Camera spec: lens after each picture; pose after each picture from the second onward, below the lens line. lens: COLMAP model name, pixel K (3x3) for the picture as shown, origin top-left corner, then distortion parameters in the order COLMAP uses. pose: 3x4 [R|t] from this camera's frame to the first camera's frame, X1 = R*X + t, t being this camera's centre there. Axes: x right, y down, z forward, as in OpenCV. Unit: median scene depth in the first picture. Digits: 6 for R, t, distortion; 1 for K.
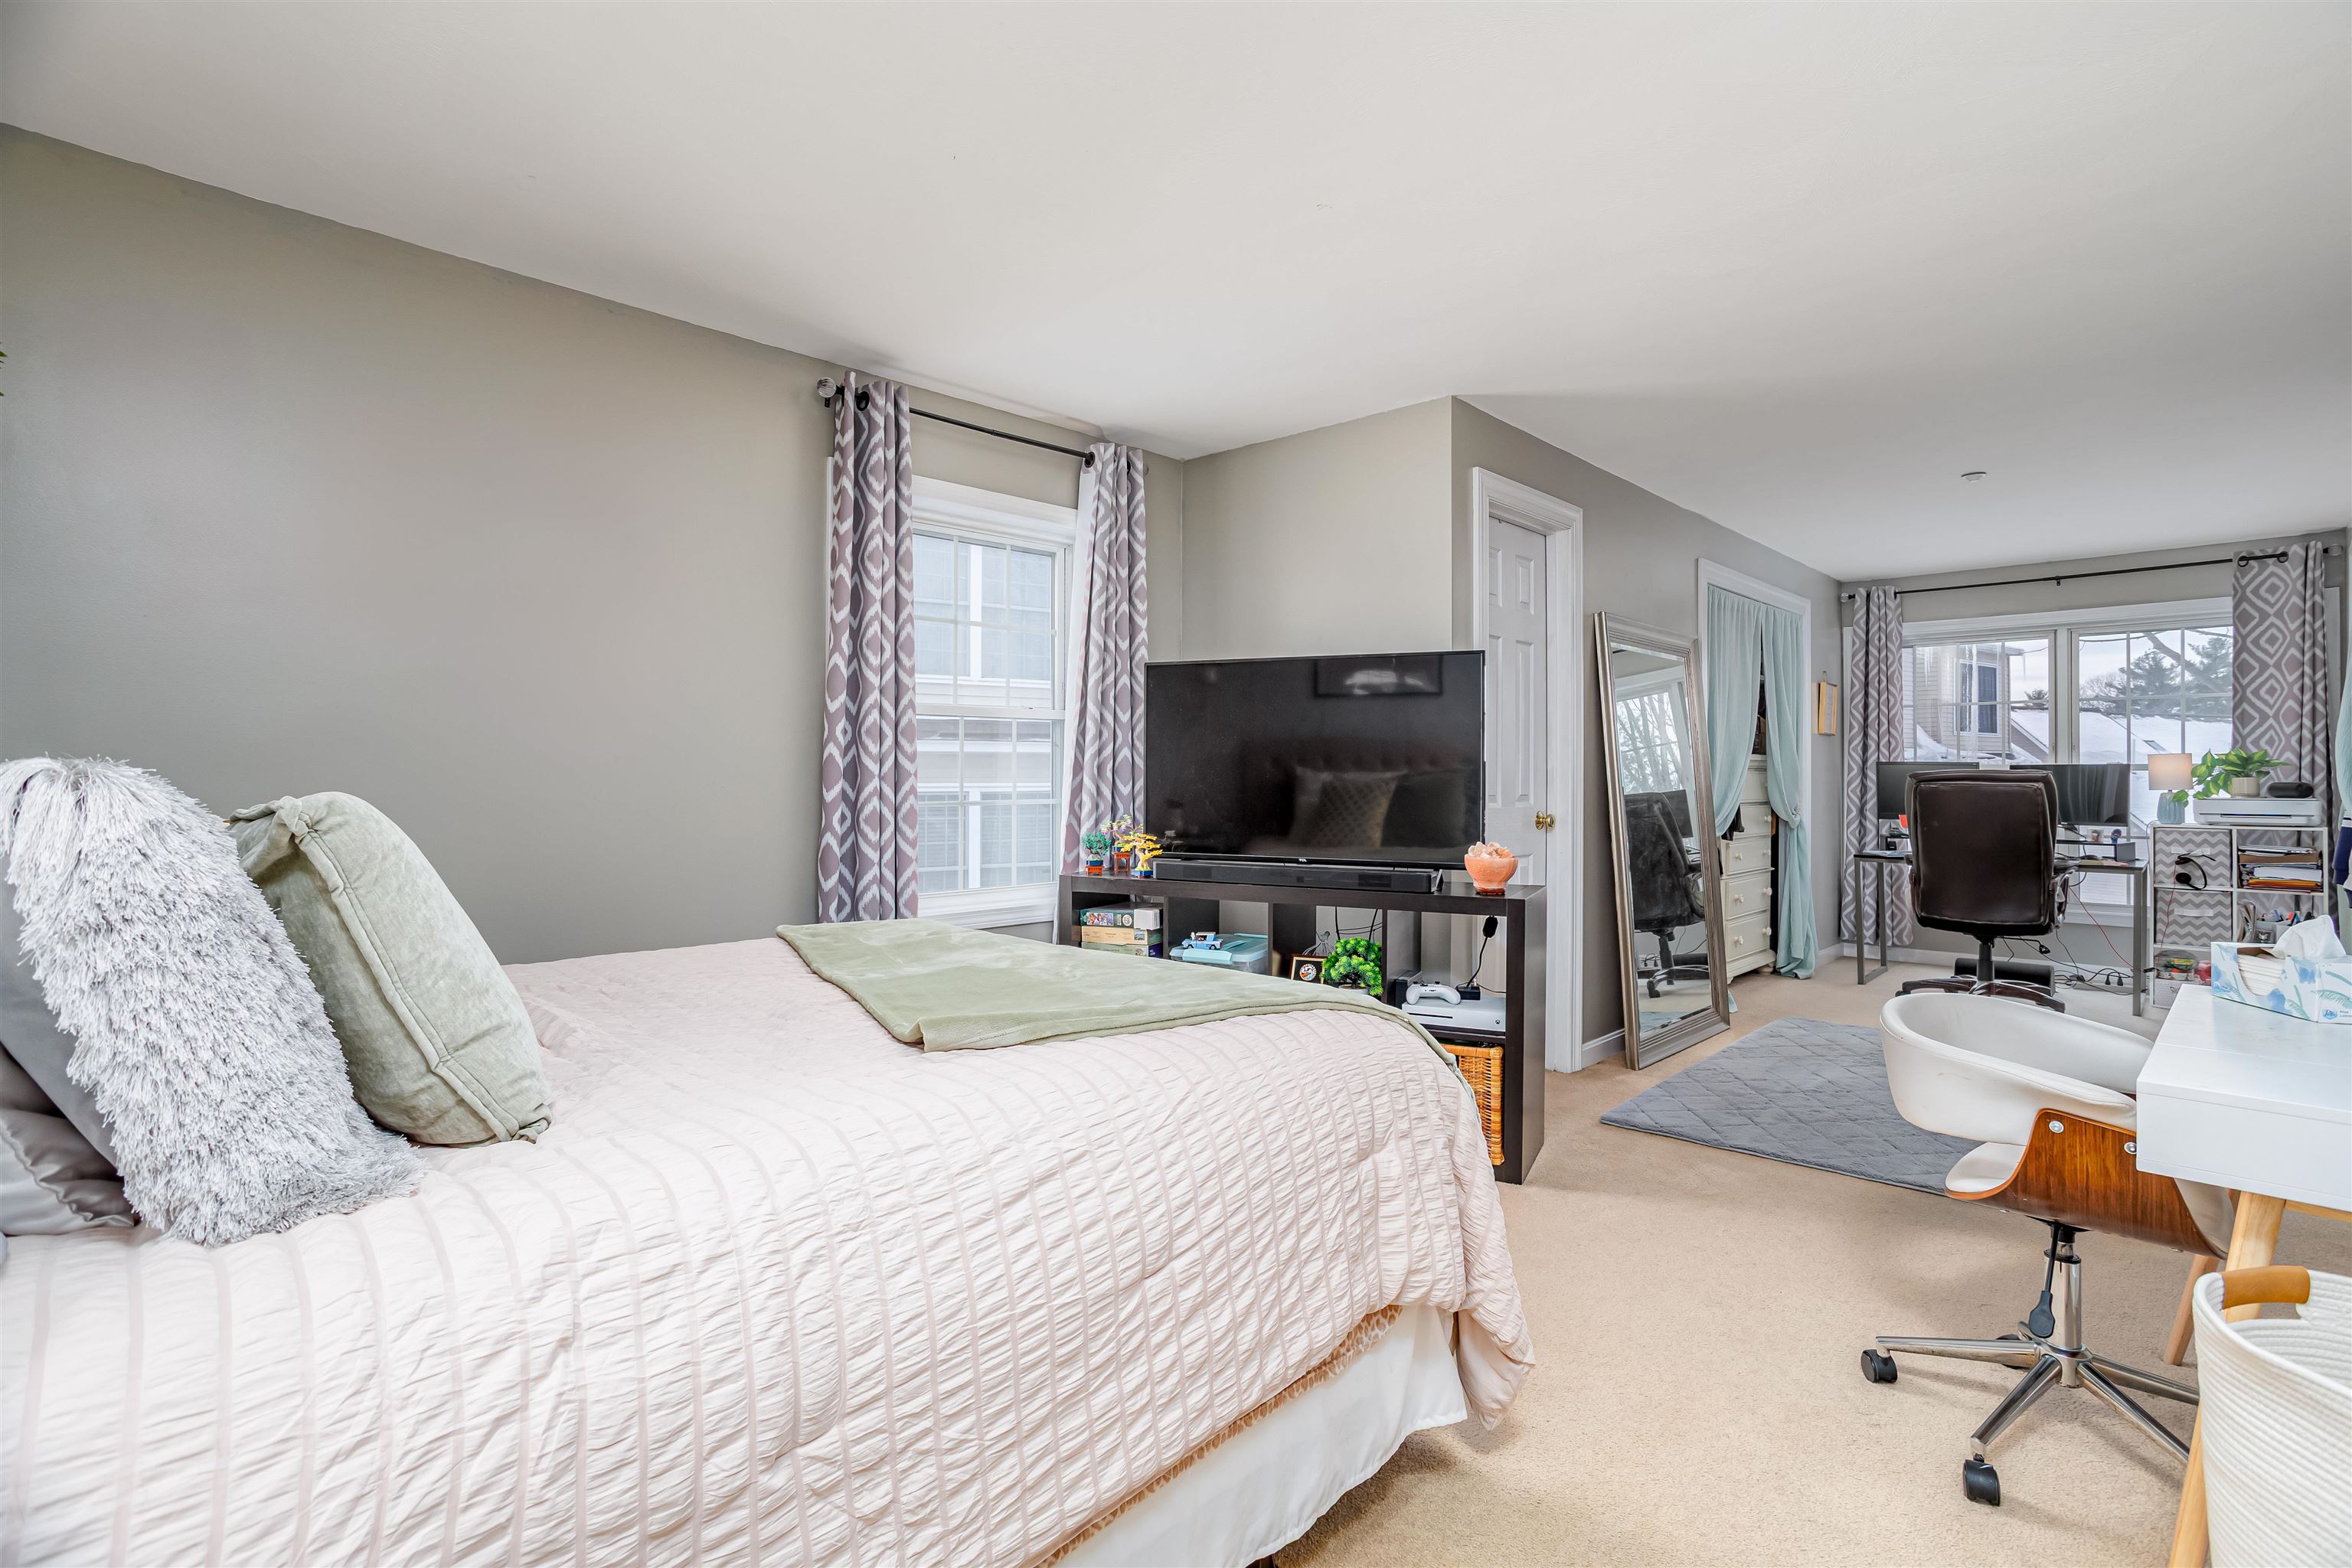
lens RADIAL K [[1120.3, 0, 1180.6], [0, 1120.3, 765.7], [0, 0, 1]] dist [-0.028212, 0.017614]
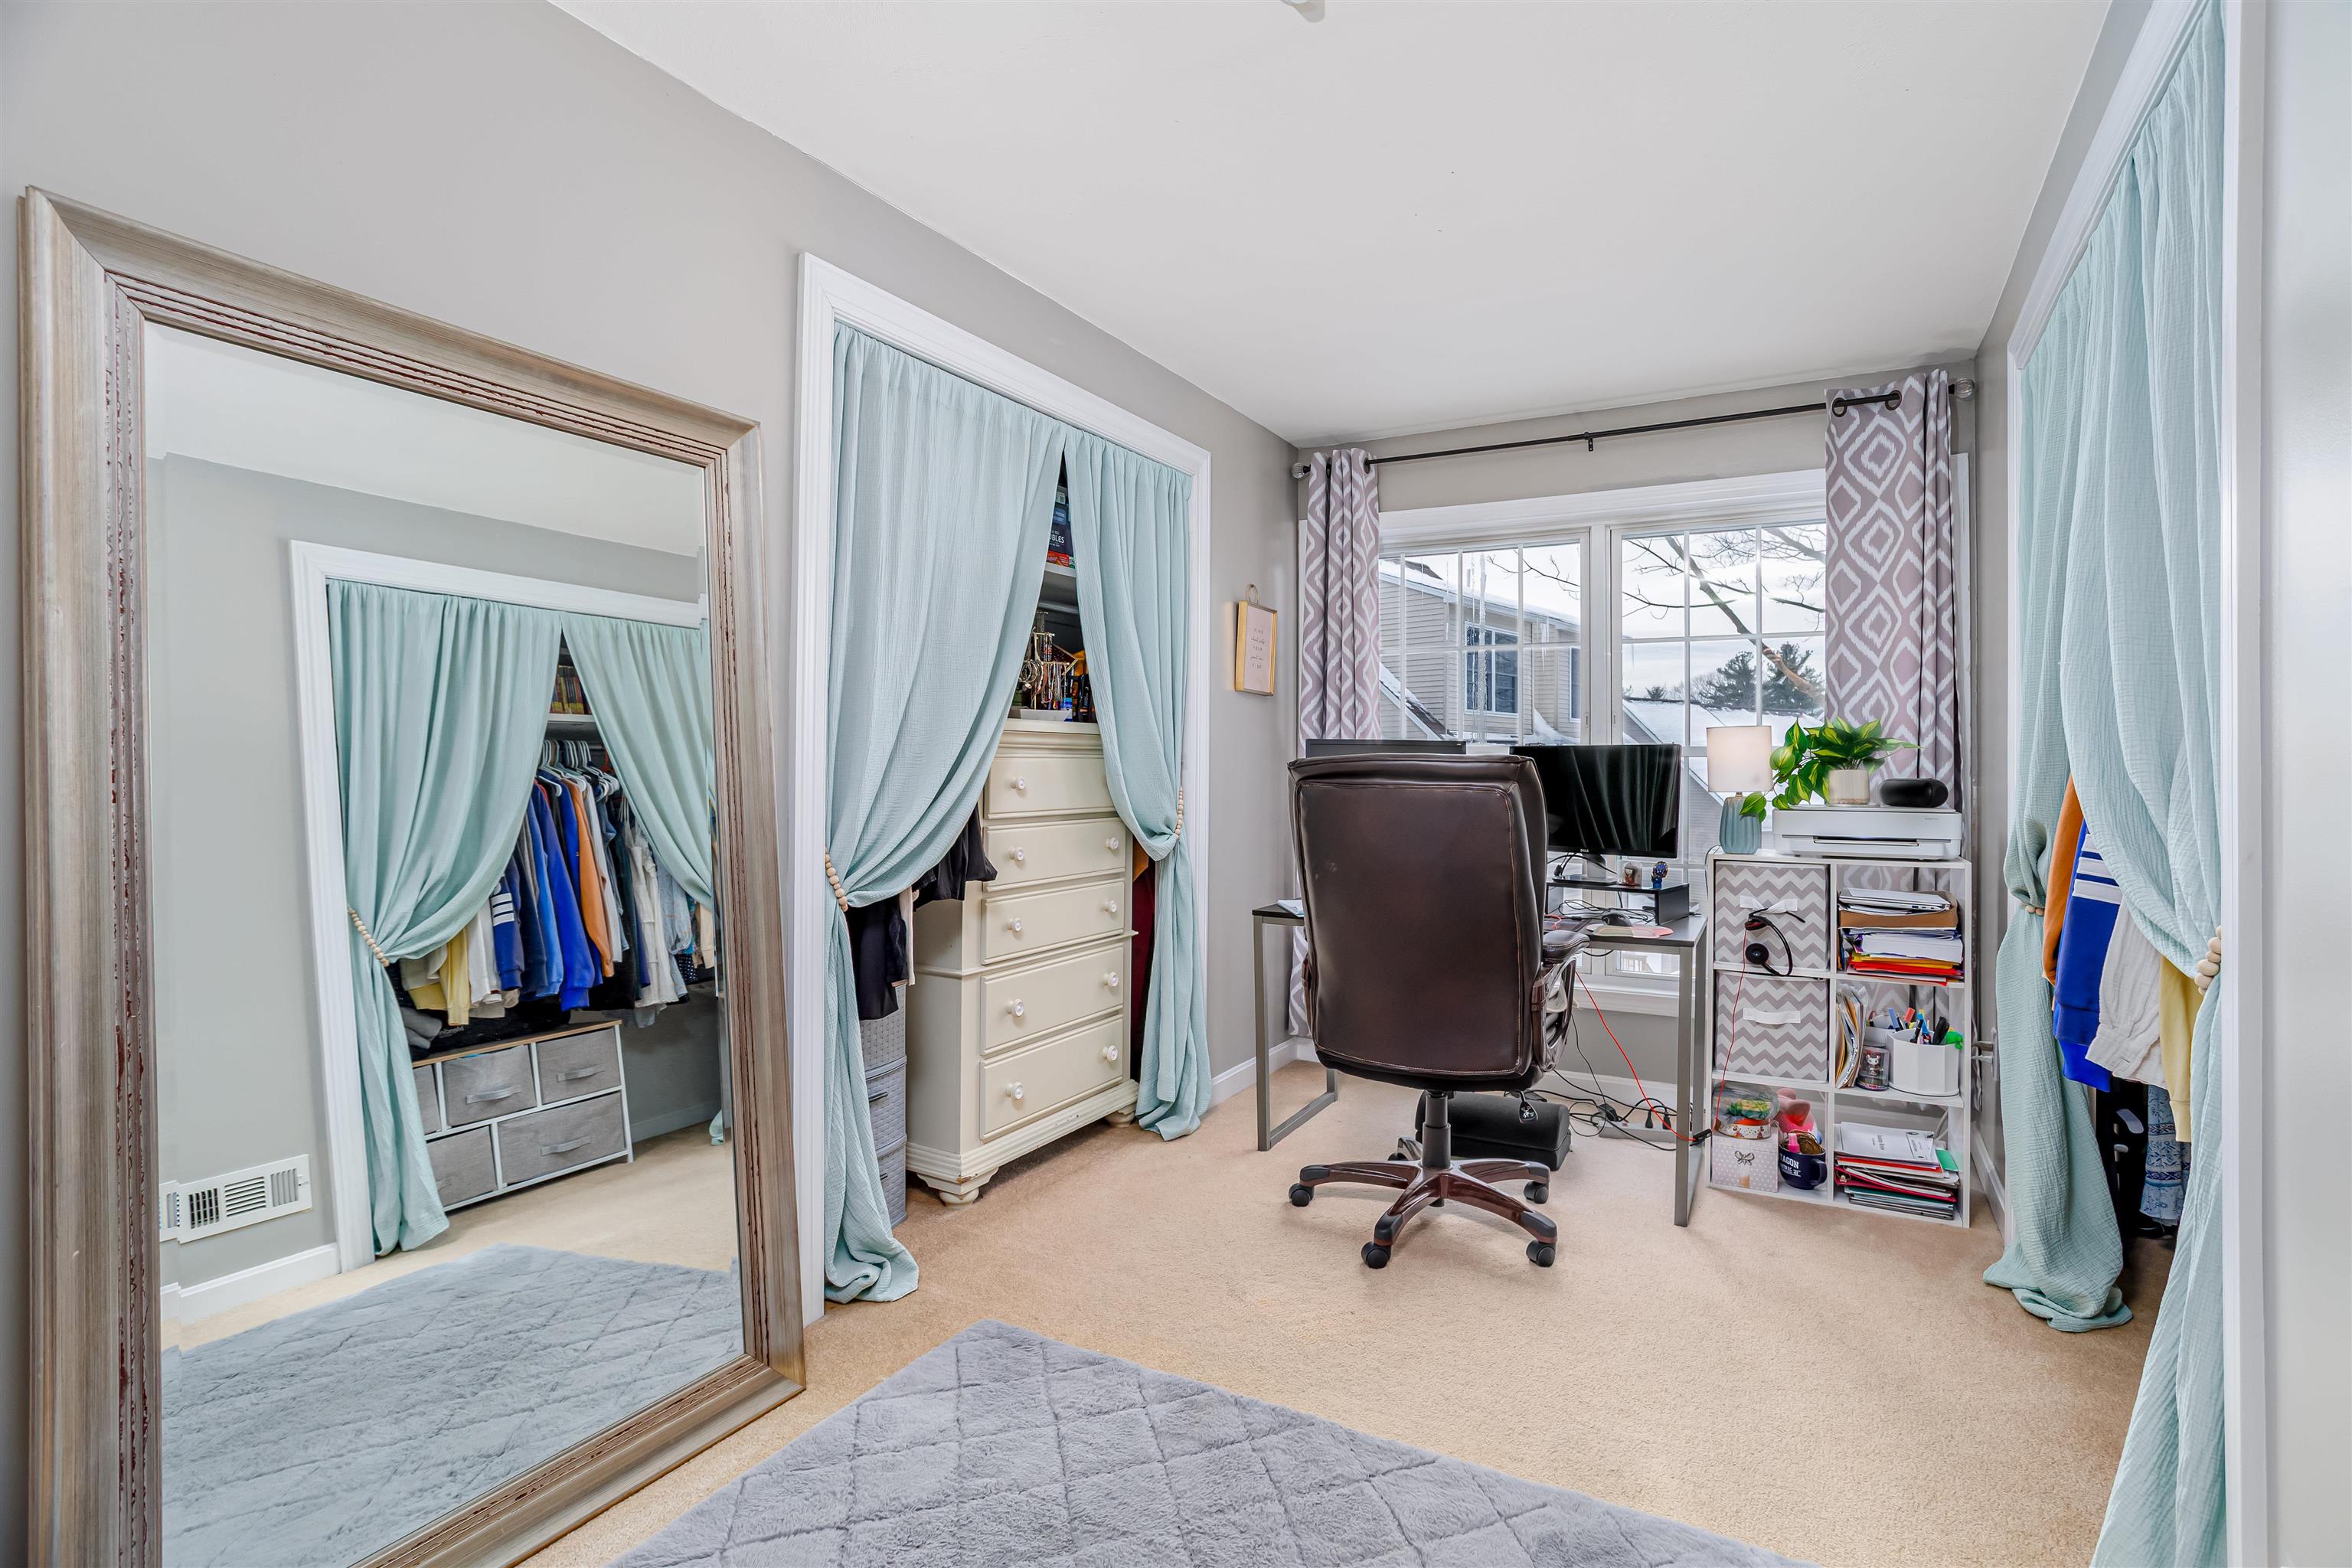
lens RADIAL K [[1157.7, 0, 1192.7], [0, 1157.7, 745.2], [0, 0, 1]] dist [-0.049012, 0.031246]
pose [[0.962440, 0.006447, 0.271418, 0.476313], [-0.005479, 0.999976, -0.004322, 0.002320], [-0.271439, 0.002673, 0.962452, 0.523935]]
